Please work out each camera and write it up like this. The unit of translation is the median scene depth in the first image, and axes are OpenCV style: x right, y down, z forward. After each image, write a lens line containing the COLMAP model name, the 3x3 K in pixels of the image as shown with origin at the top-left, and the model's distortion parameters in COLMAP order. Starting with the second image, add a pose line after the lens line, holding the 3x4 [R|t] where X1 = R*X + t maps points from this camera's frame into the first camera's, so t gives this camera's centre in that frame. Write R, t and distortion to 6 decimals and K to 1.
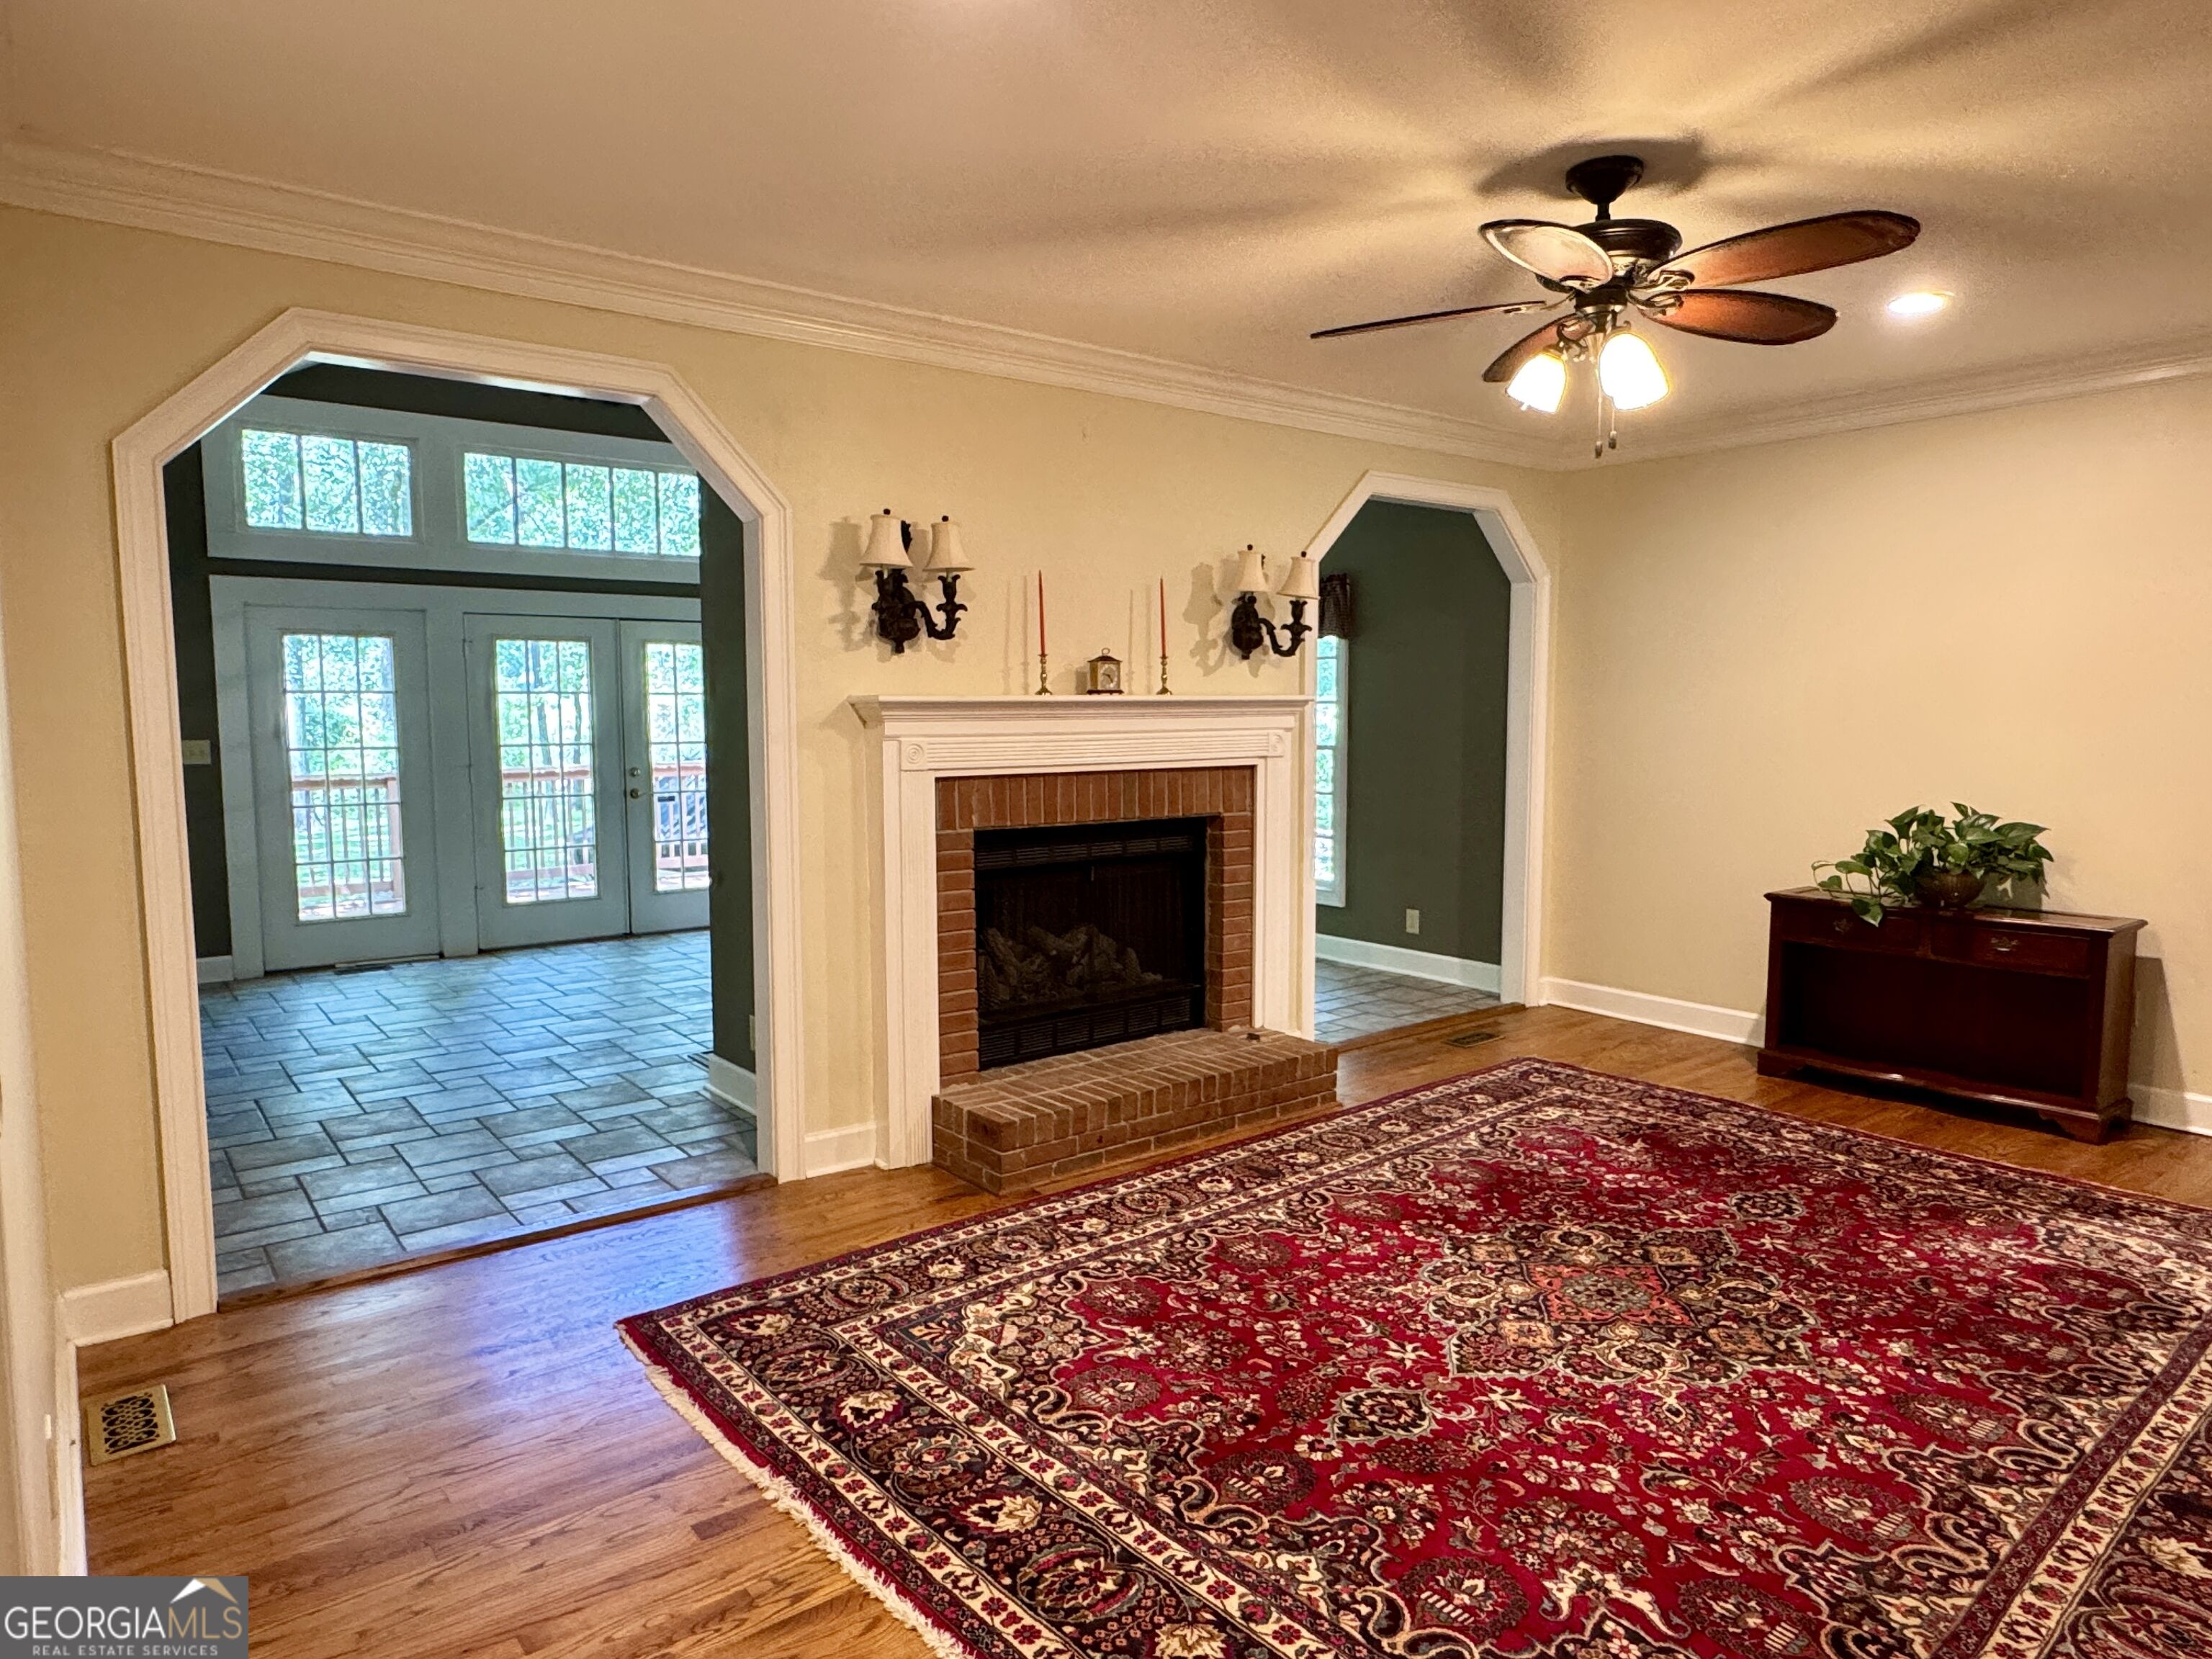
lens RADIAL K [[1359.1, 0, 1099.9], [0, 1359.1, 833.5], [0, 0, 1]] dist [-0.009544, 0.009688]
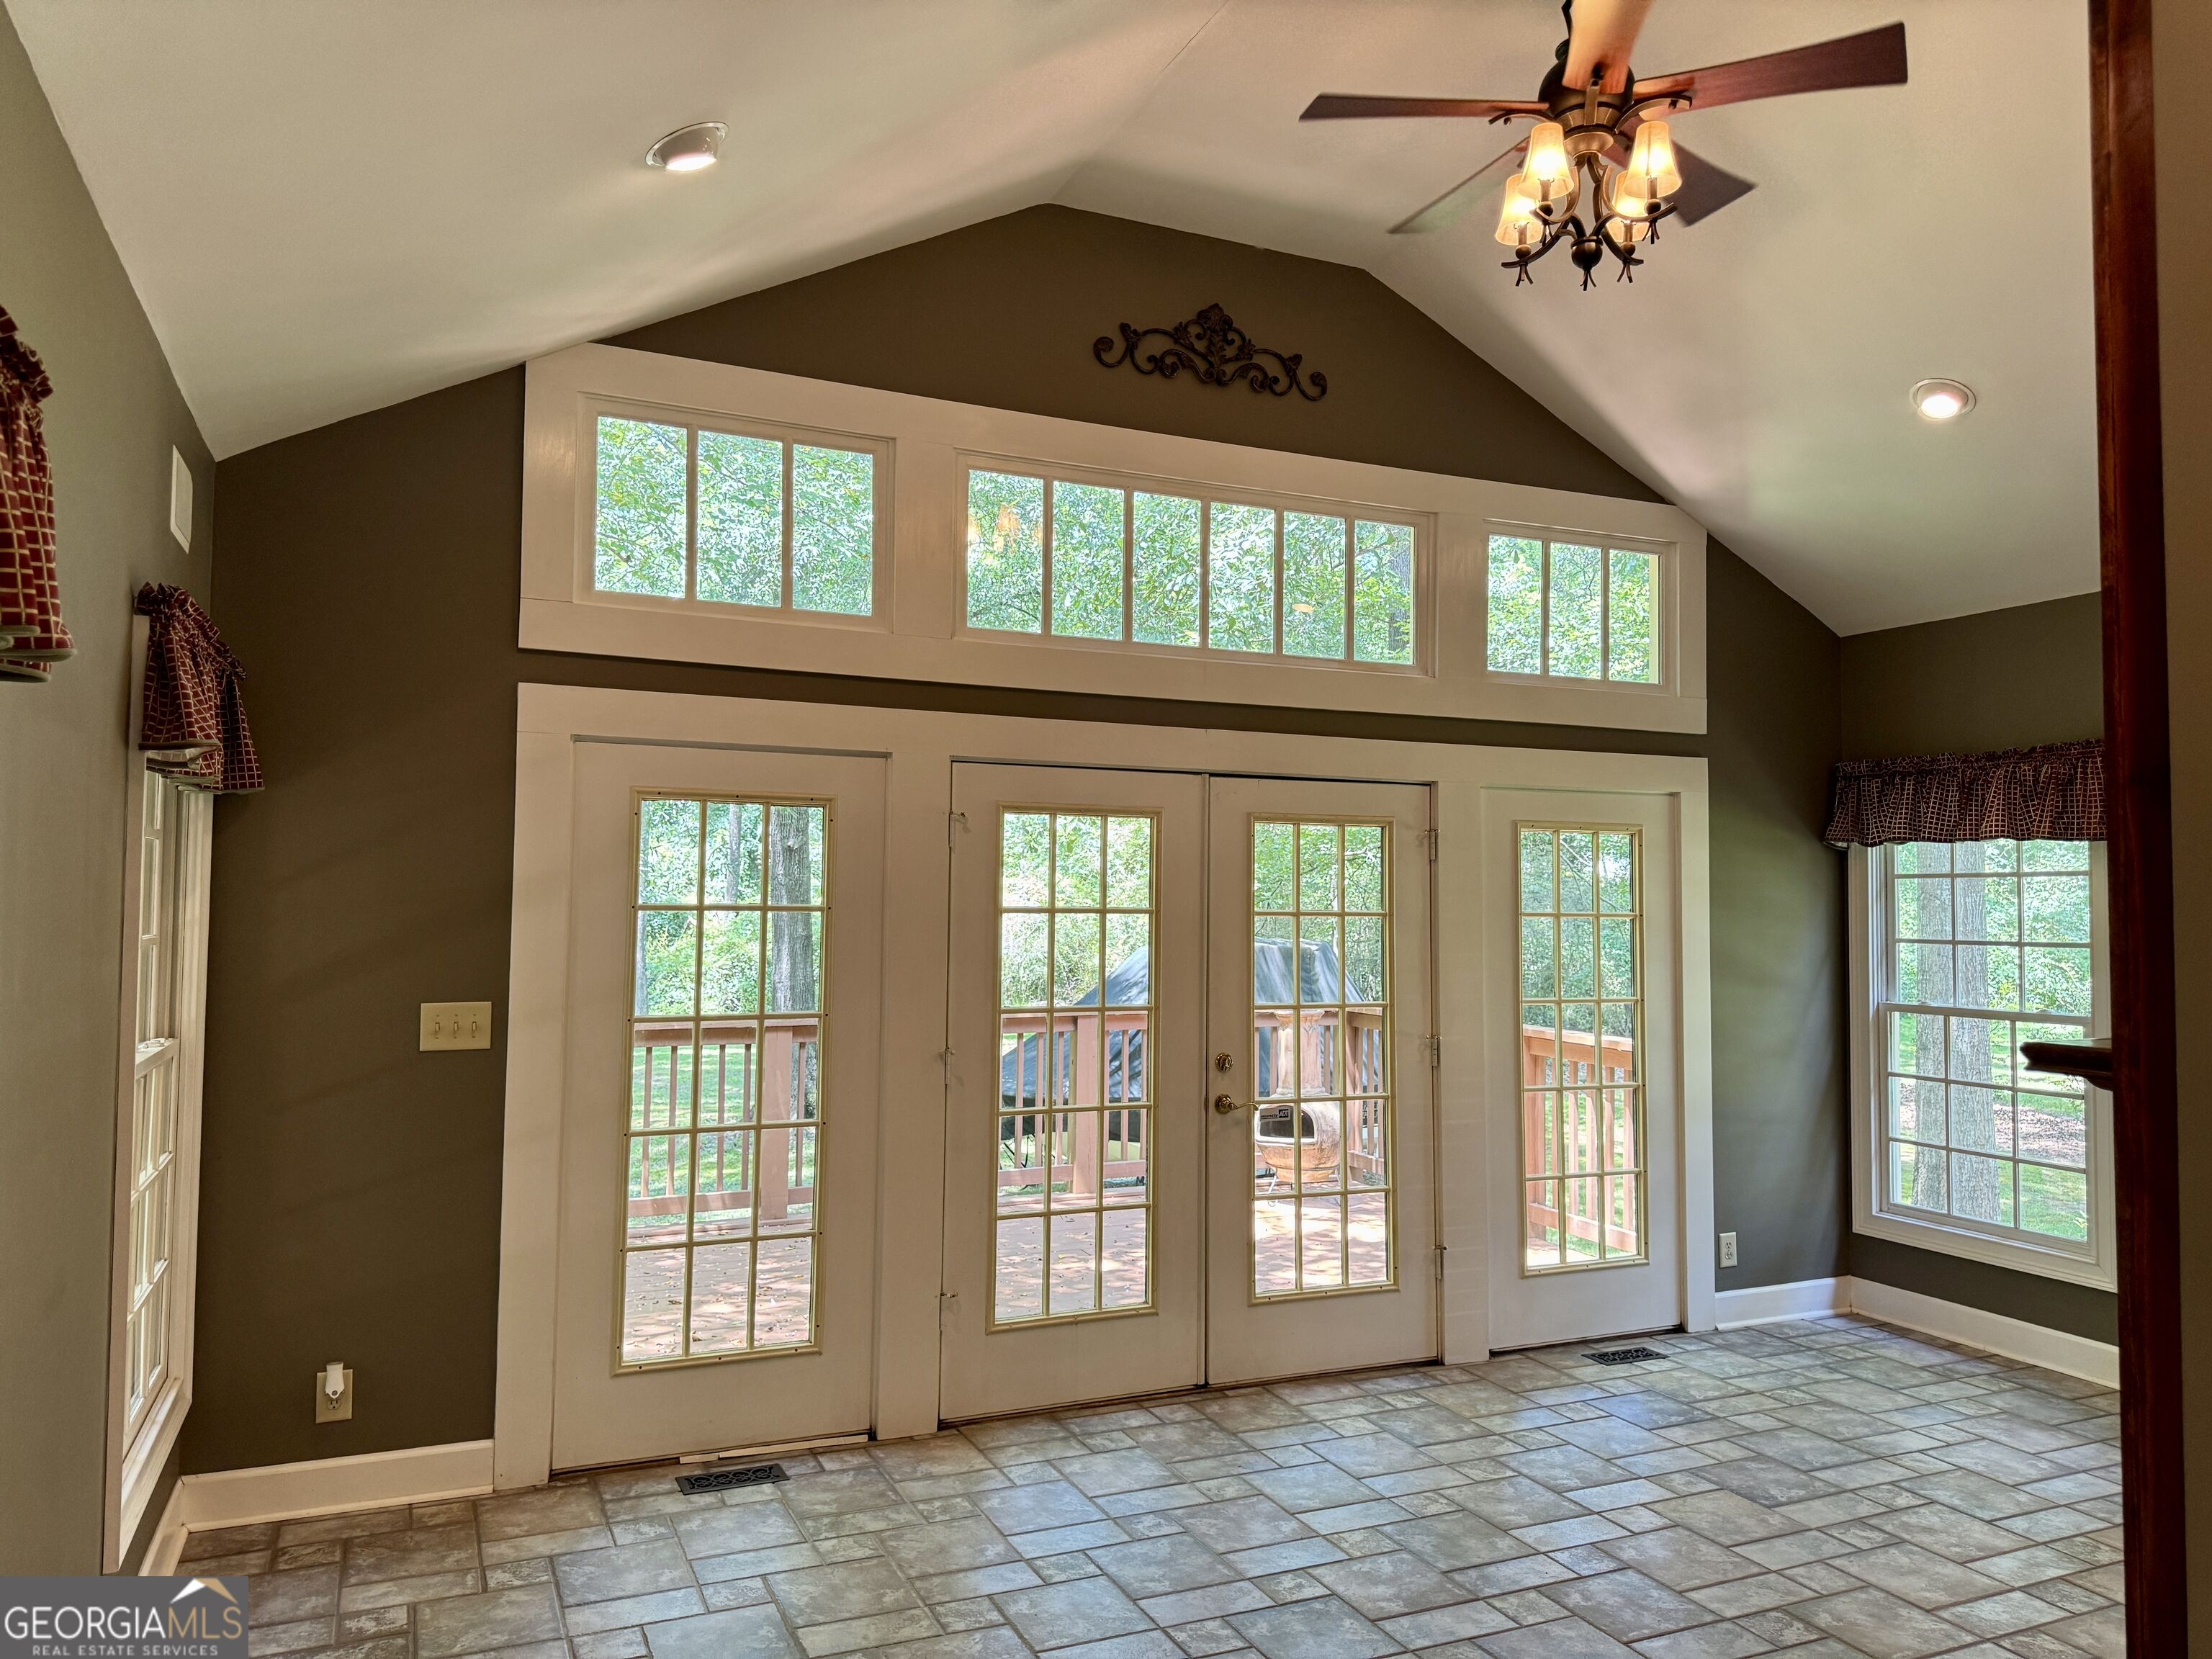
lens RADIAL K [[1571.3, 0, 1105.6], [0, 1571.3, 827.4], [0, 0, 1]] dist [0.025727, -0.025636]
pose [[0.966536, 0.001246, -0.256527, -0.251736], [-0.038839, 0.989172, -0.141531, -0.052526], [0.253573, 0.146758, 0.956119, 0.430253]]
